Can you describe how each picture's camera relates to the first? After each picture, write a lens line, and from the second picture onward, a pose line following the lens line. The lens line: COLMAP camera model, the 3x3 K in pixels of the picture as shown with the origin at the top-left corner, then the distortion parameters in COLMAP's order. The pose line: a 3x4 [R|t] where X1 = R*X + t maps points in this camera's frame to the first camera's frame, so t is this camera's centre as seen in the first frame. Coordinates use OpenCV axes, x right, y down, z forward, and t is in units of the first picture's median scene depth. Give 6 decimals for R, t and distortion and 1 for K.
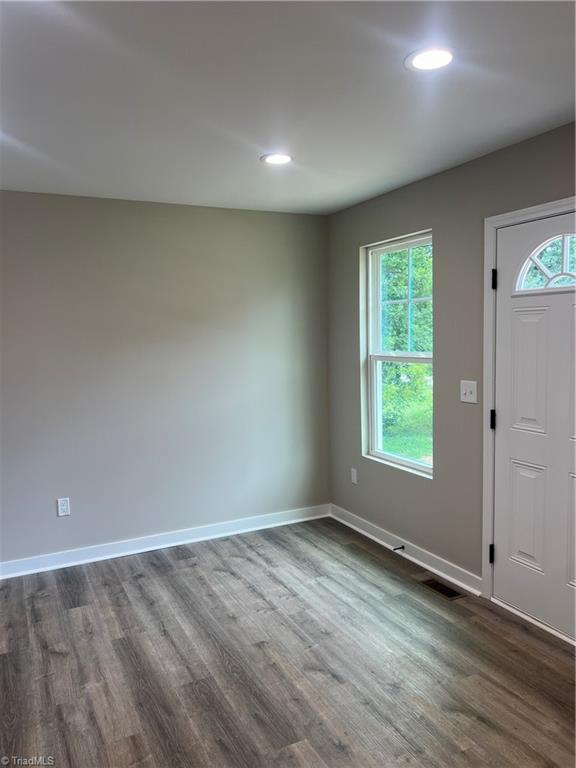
lens RADIAL K [[585.5, 0, 287.3], [0, 585.5, 386.0], [0, 0, 1]] dist [0.067141, -0.077788]
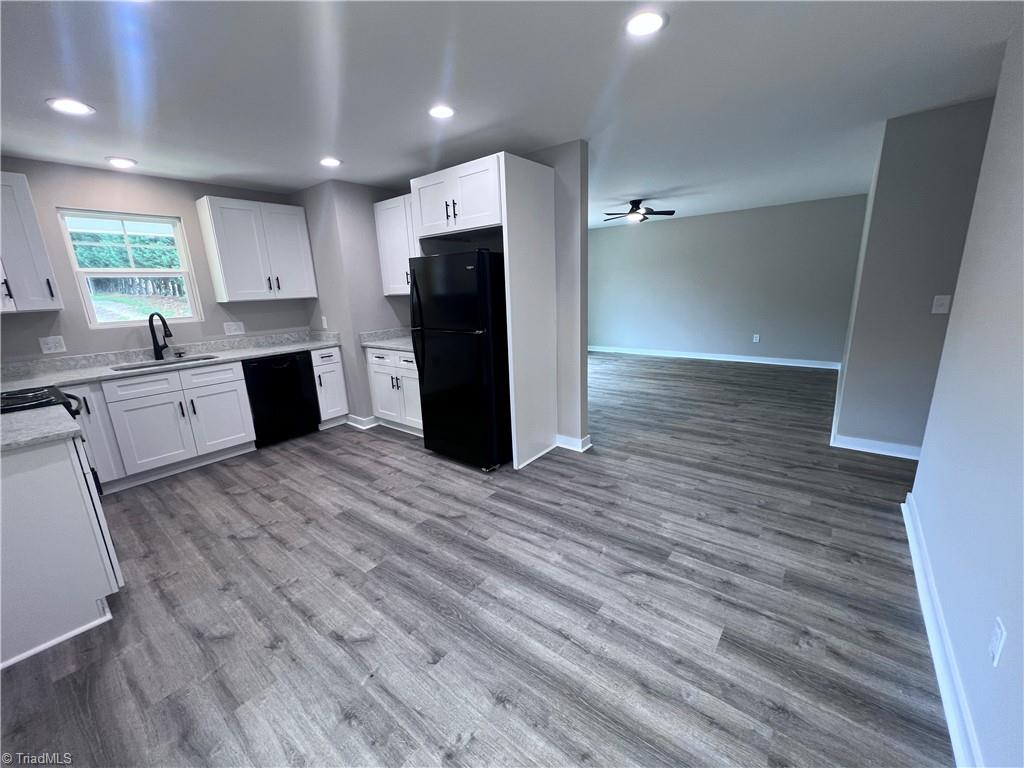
lens RADIAL K [[411.7, 0, 509.2], [0, 411.7, 384.3], [0, 0, 1]] dist [0.000326, 0.001102]
pose [[-0.908695, 0.154743, -0.387722, 0.025834], [0.022829, 0.945793, 0.323968, -0.097141], [0.416836, 0.285537, -0.862970, 1.519634]]
